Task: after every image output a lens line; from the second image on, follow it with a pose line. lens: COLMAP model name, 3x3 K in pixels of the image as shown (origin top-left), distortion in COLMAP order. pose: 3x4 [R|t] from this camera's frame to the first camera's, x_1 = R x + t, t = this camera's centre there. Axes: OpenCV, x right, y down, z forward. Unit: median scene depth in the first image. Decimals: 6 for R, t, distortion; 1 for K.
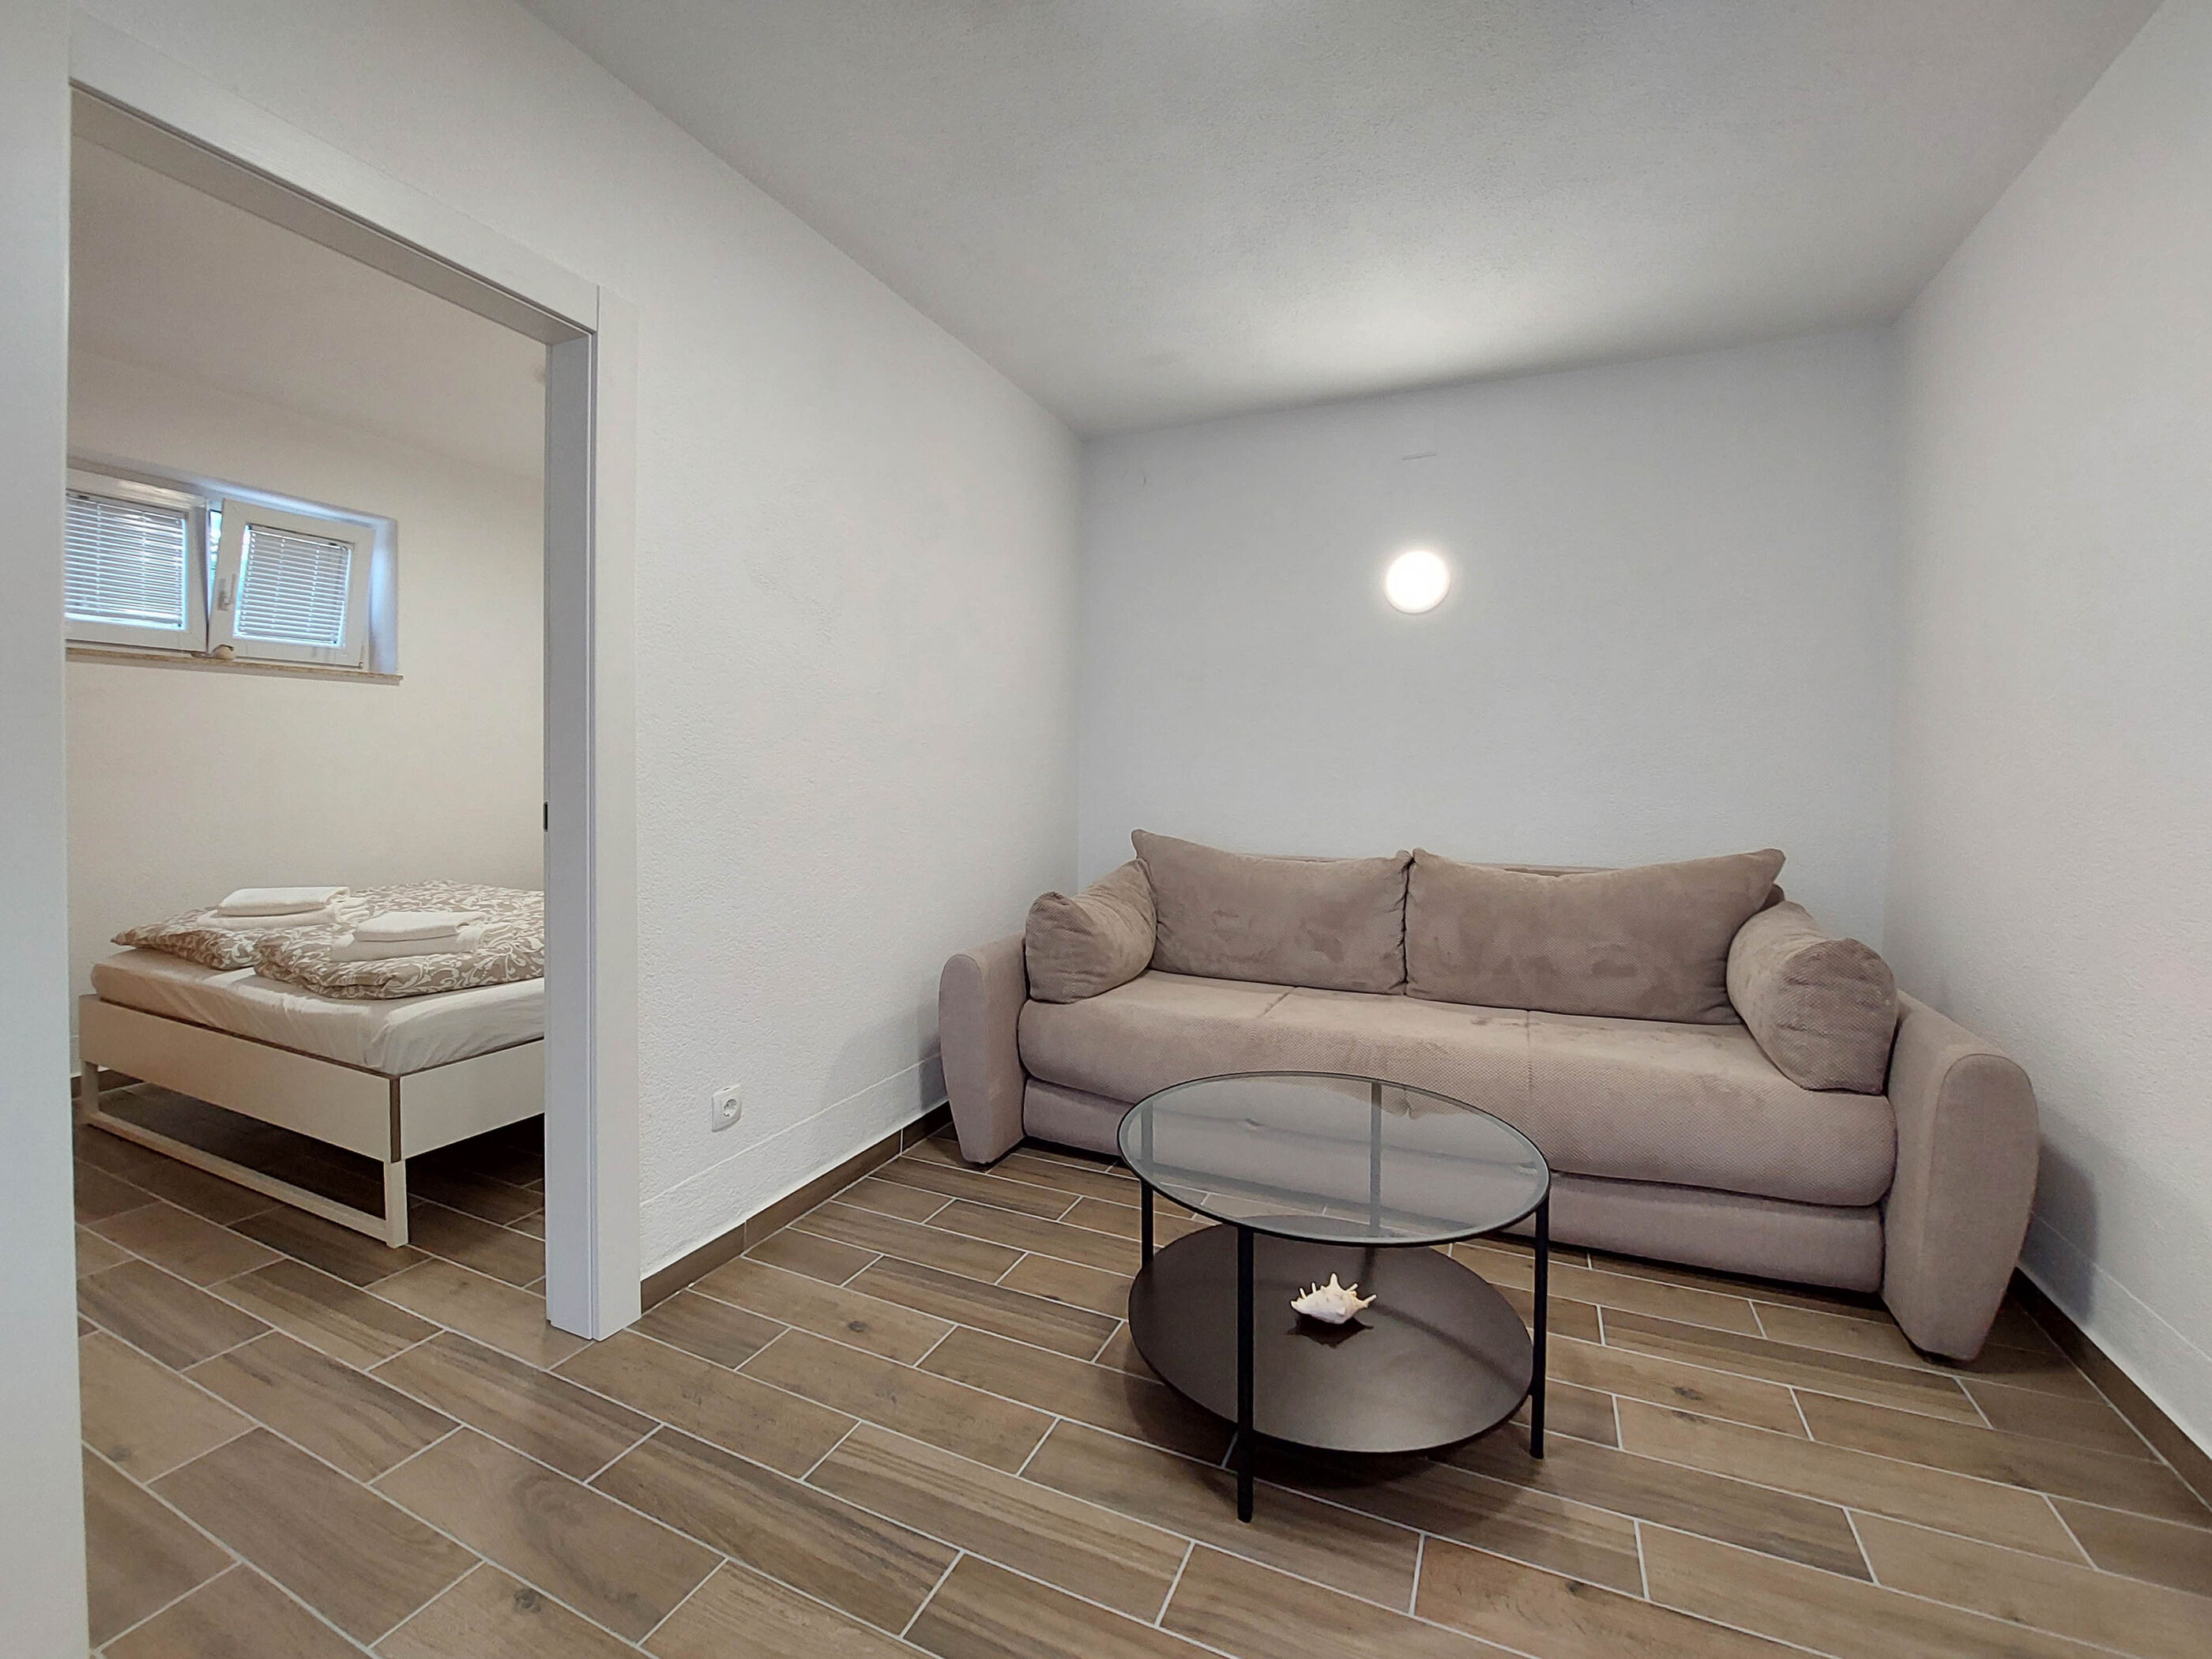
lens RADIAL K [[934.7, 0, 1065.7], [0, 934.7, 765.1], [0, 0, 1]] dist [-0.018527, -0.000240]
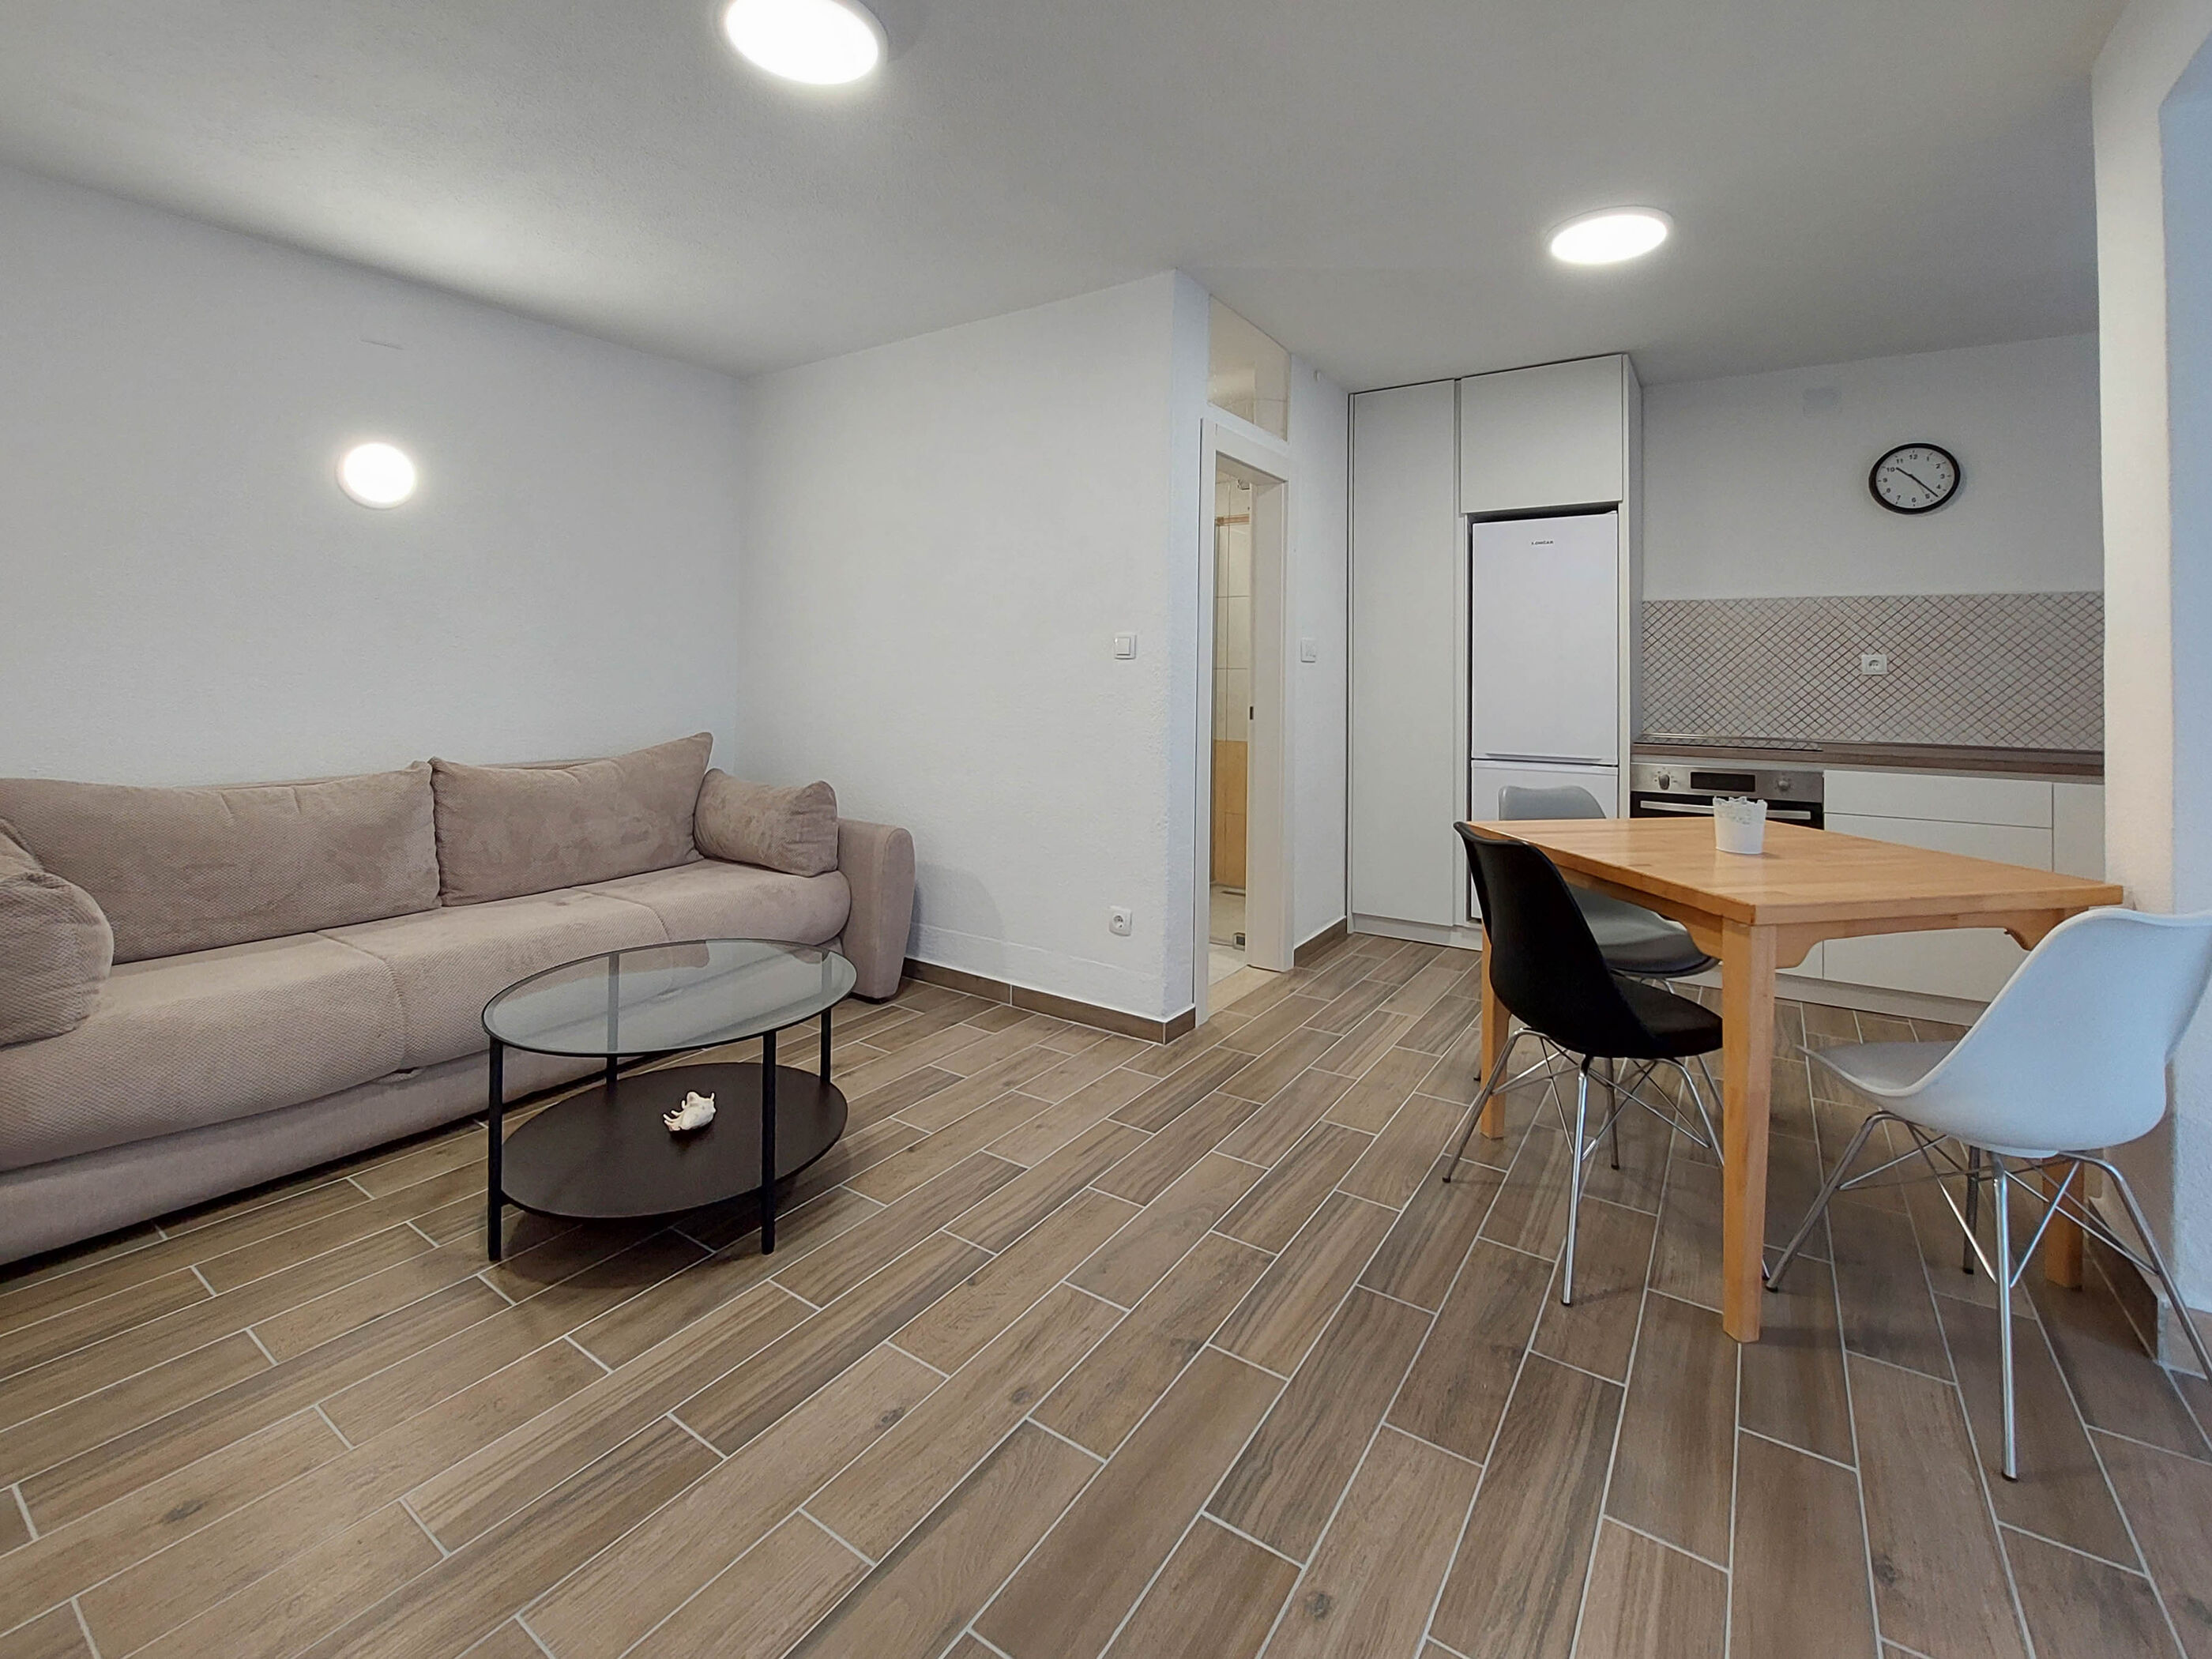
lens RADIAL K [[962.0, 0, 1141.7], [0, 962.0, 654.9], [0, 0, 1]] dist [-0.018776, -0.000690]
pose [[0.134814, 0.012811, 0.990788, -0.586152], [-0.010113, 0.999882, -0.011553, -0.015340], [-0.990819, -0.008462, 0.134928, 0.157031]]
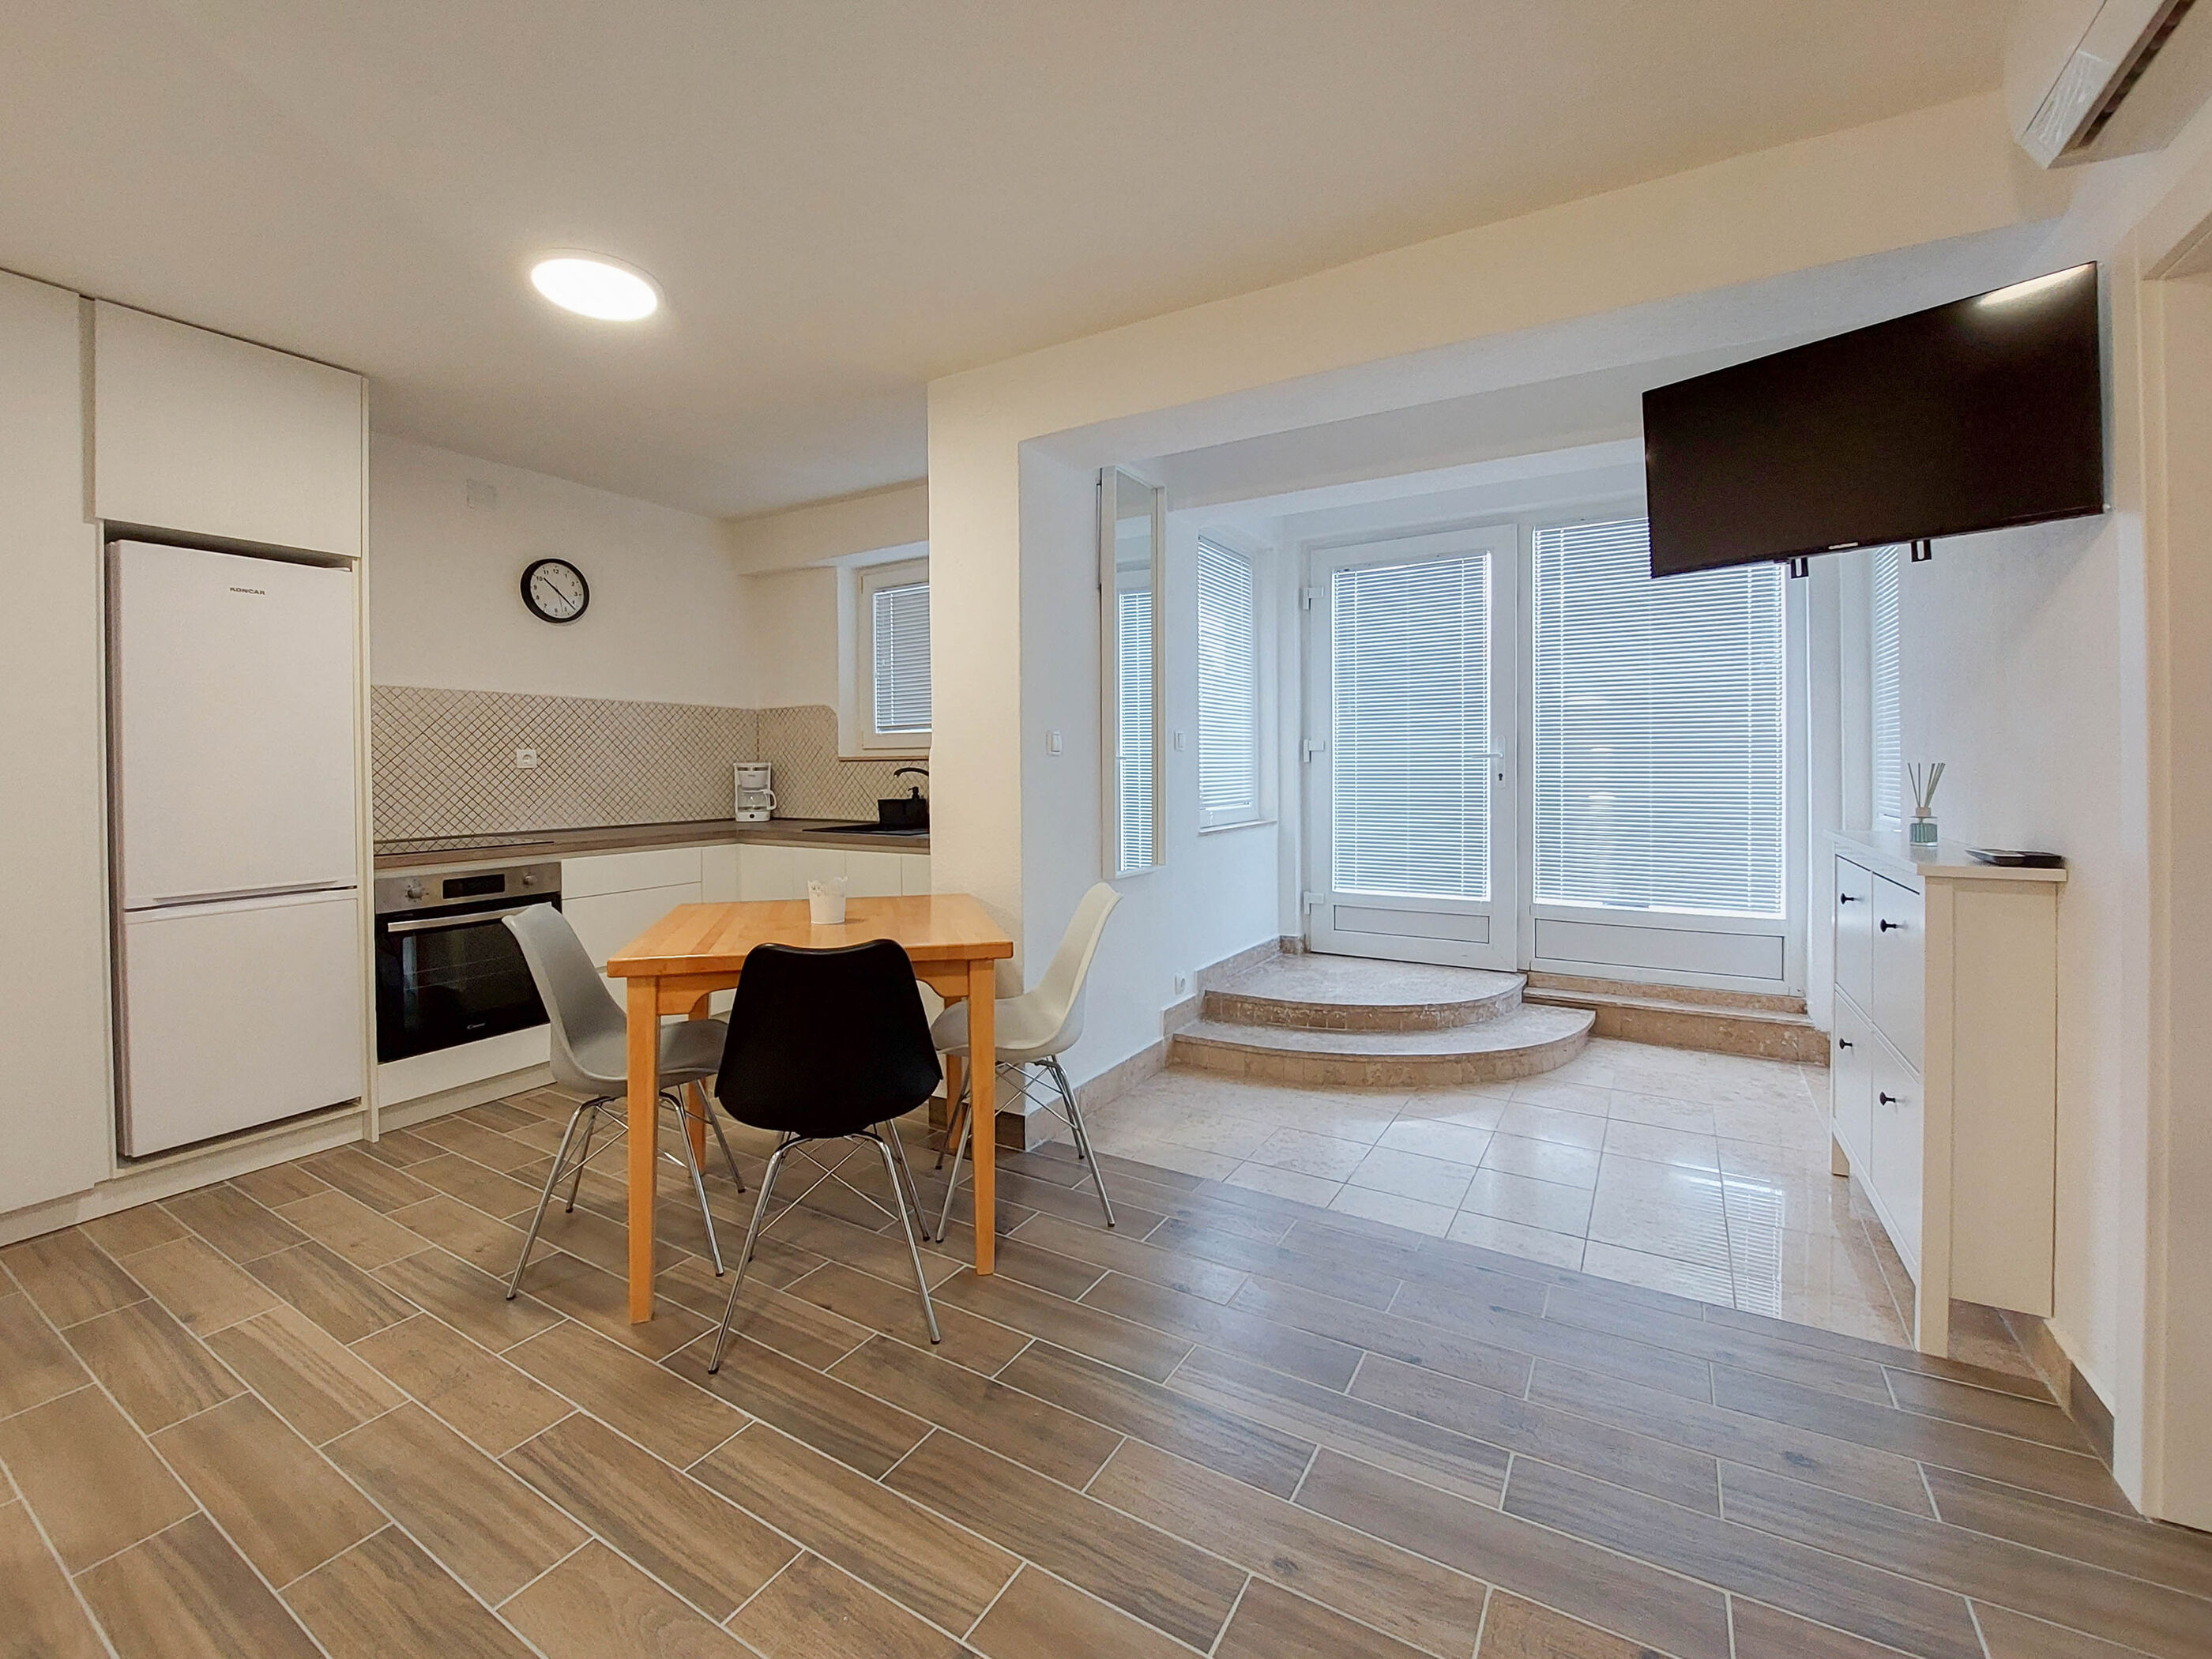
lens RADIAL K [[935.5, 0, 1081.5], [0, 935.5, 774.5], [0, 0, 1]] dist [0.000831, -0.011885]
pose [[-0.994415, 0.000593, 0.105538, -0.068995], [0.002181, 0.999886, 0.014929, -0.023455], [-0.105517, 0.015076, -0.994303, 0.653743]]
